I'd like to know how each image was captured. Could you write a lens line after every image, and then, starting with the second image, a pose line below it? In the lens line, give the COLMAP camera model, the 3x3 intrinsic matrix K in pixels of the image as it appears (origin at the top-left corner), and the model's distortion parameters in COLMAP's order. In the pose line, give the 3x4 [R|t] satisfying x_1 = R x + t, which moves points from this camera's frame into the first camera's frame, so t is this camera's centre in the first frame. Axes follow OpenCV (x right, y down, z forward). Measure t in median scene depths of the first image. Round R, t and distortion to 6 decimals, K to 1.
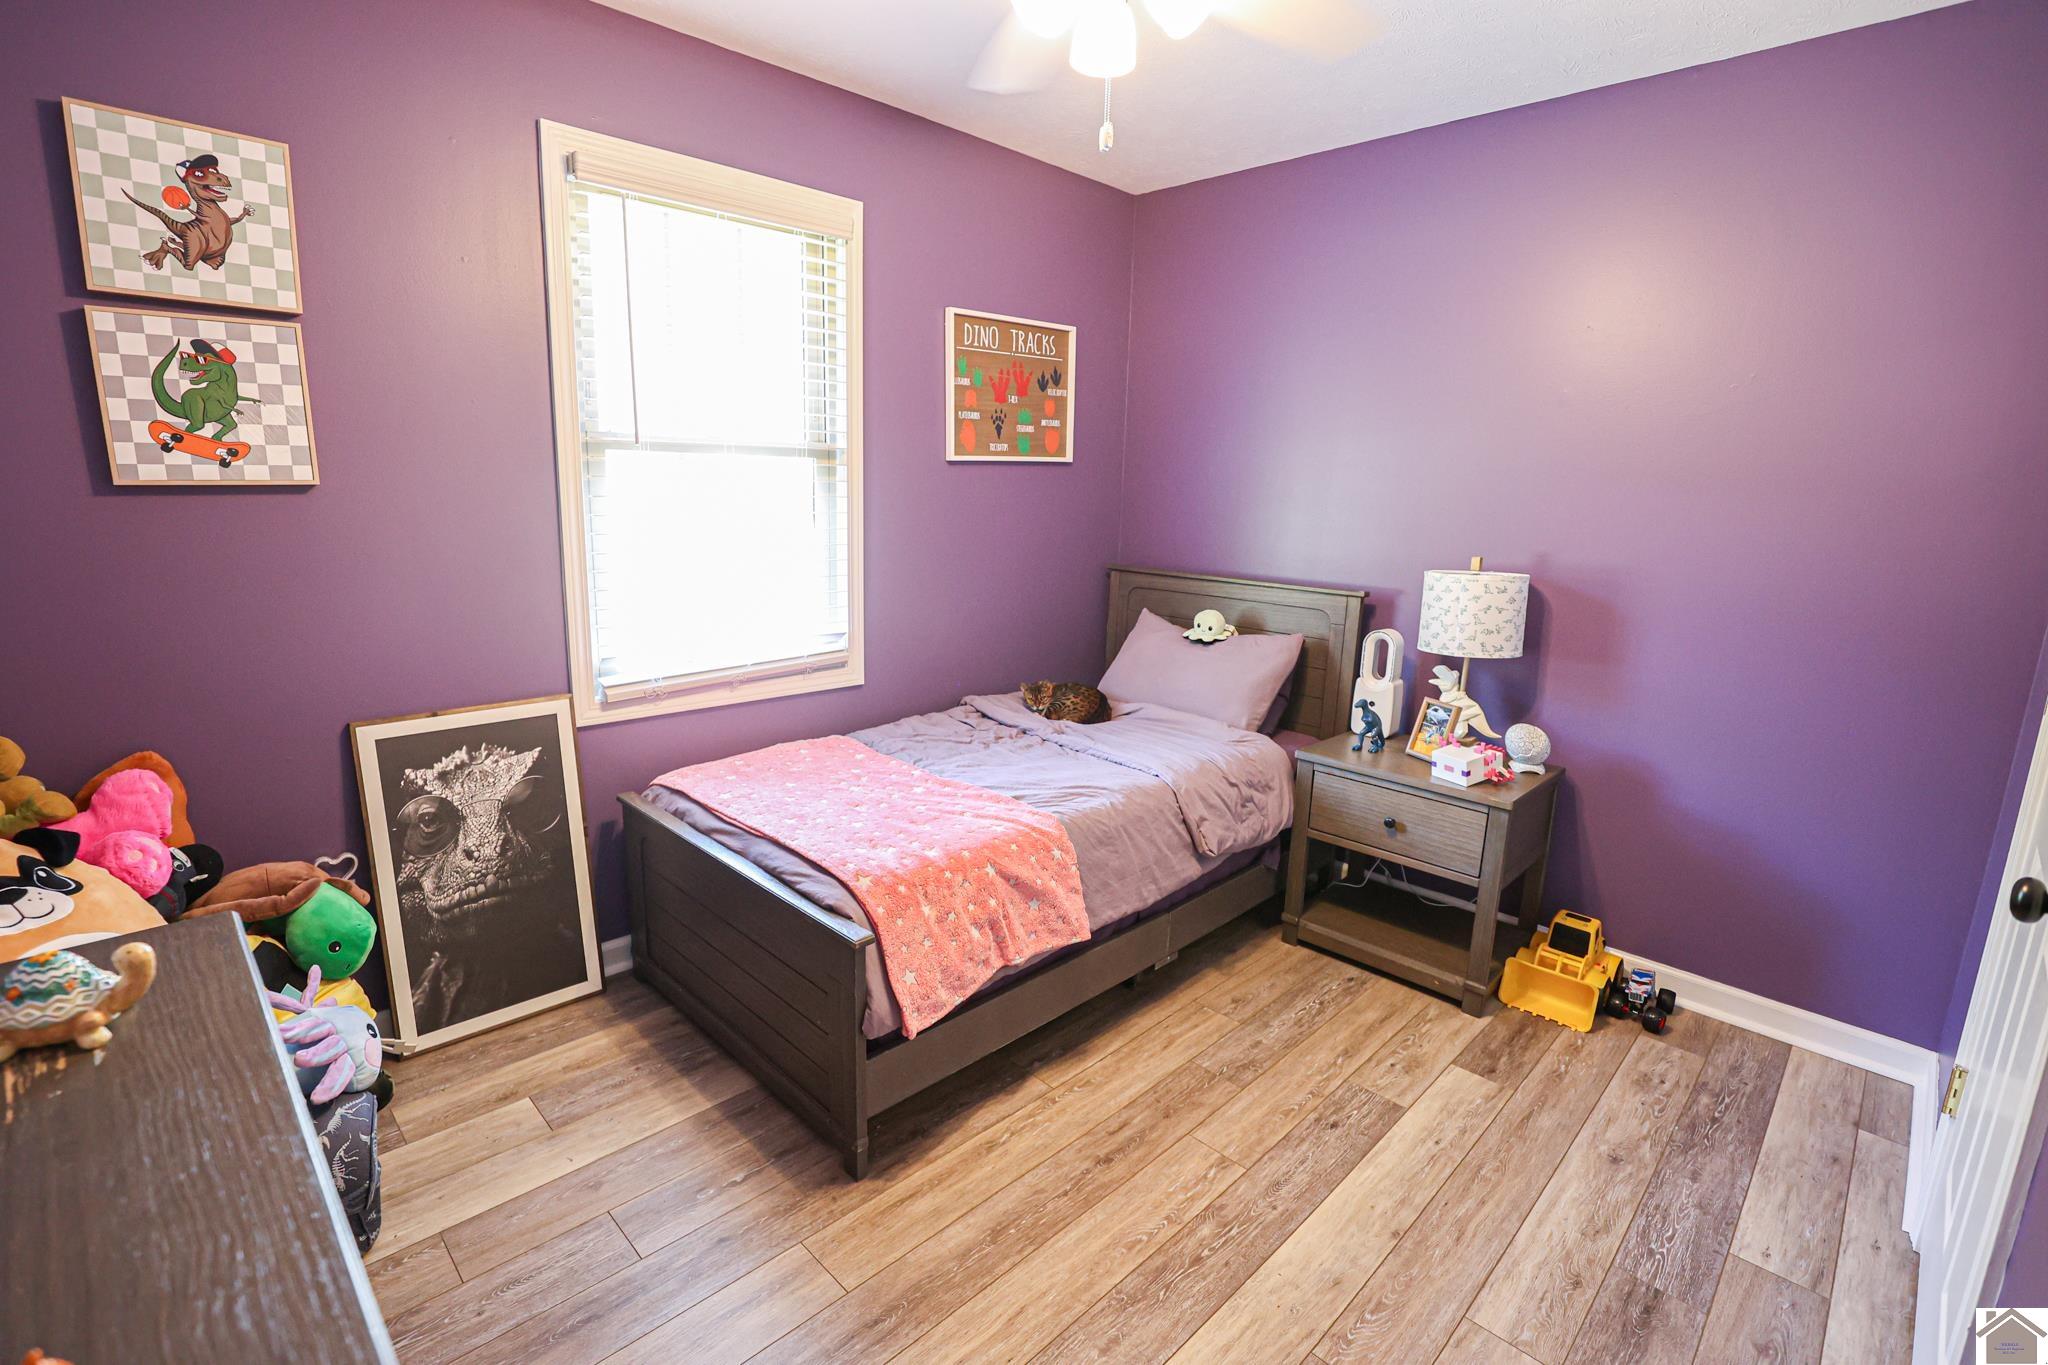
lens RADIAL K [[945.3, 0, 1024.2], [0, 945.3, 680.7], [0, 0, 1]] dist [-0.030679, 0.003042]
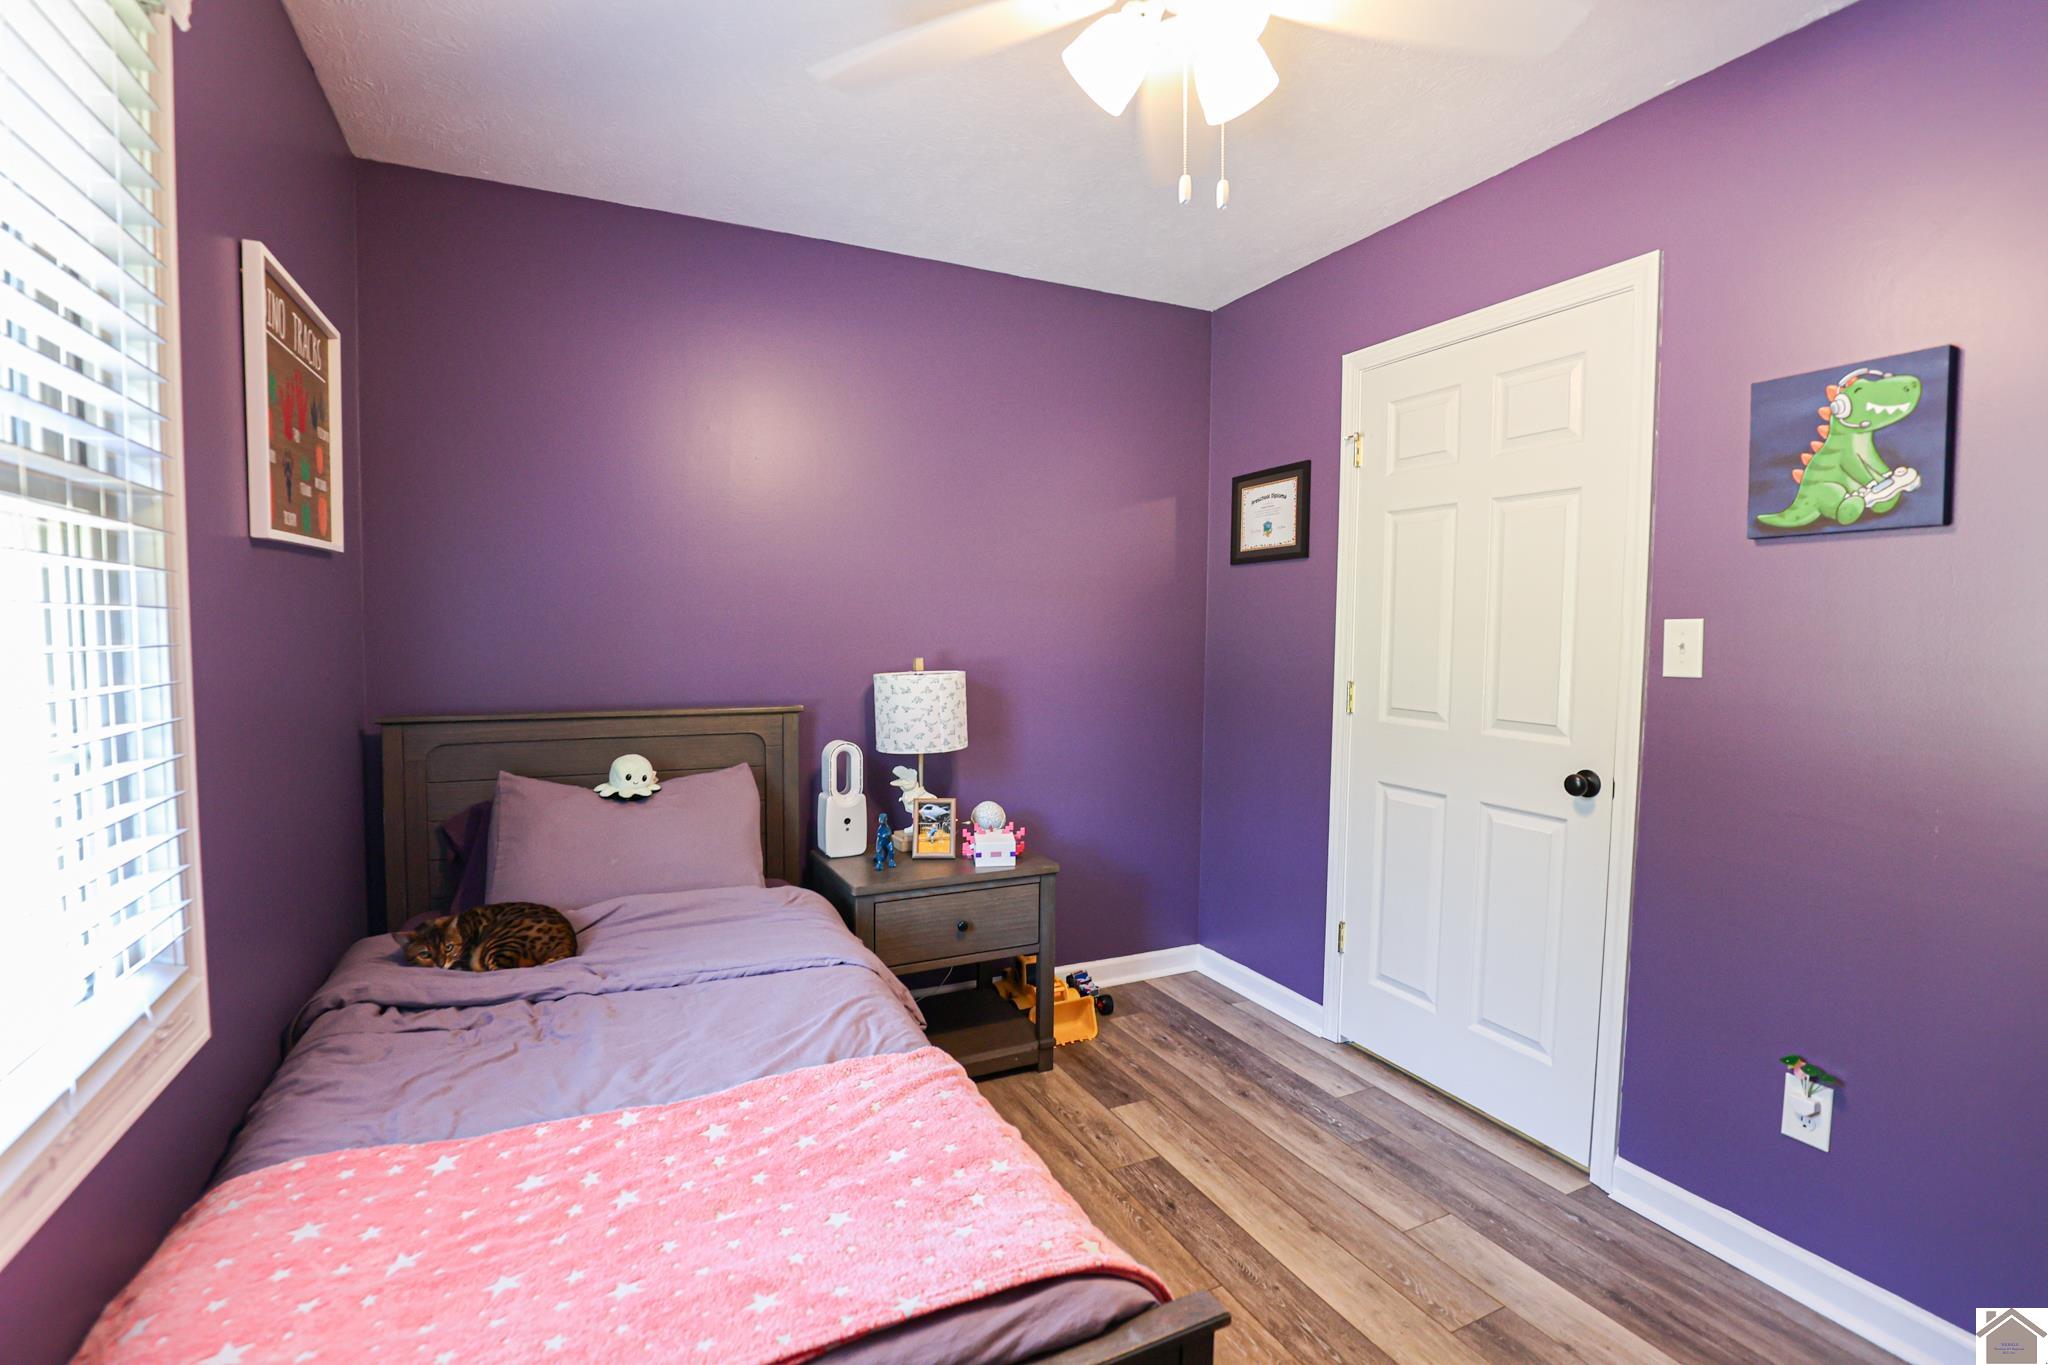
lens RADIAL K [[945.3, 0, 1017.0], [0, 945.3, 685.7], [0, 0, 1]] dist [-0.030679, 0.003042]
pose [[0.316947, -0.082819, 0.944820, -0.504640], [0.191594, 0.981233, 0.021740, -0.106533], [-0.928890, 0.174132, 0.326867, 0.572396]]
